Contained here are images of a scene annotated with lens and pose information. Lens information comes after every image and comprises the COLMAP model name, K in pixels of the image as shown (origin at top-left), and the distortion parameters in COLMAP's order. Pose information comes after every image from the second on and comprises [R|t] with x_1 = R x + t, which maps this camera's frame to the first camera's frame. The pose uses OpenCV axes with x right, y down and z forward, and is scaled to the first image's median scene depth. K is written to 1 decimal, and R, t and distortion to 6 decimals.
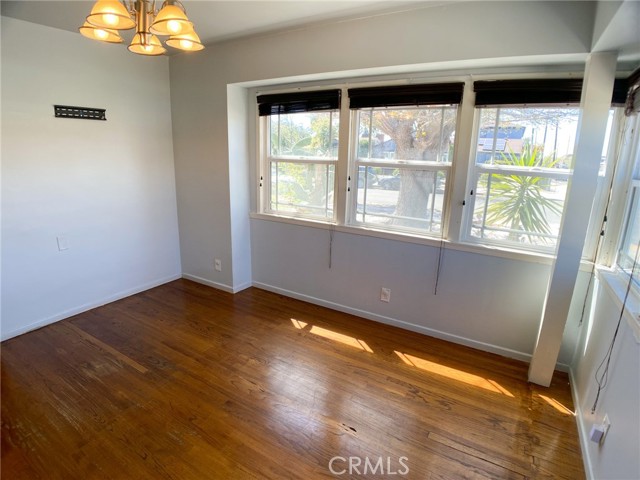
lens RADIAL K [[352.6, 0, 323.1], [0, 352.6, 236.2], [0, 0, 1]] dist [-0.066836, 0.003371]
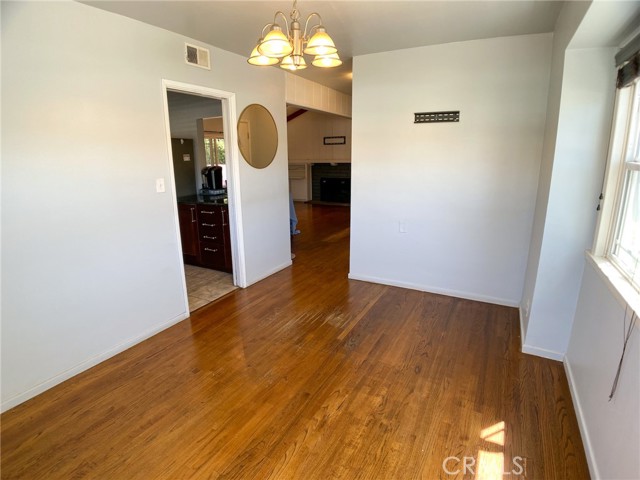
lens RADIAL K [[352.6, 0, 323.1], [0, 352.6, 236.2], [0, 0, 1]] dist [-0.066836, 0.003371]
pose [[0.004324, 0.209494, -0.977800, 0.475026], [-0.228713, 0.952098, 0.202976, -0.138706], [0.973484, 0.222758, 0.052031, 0.663323]]
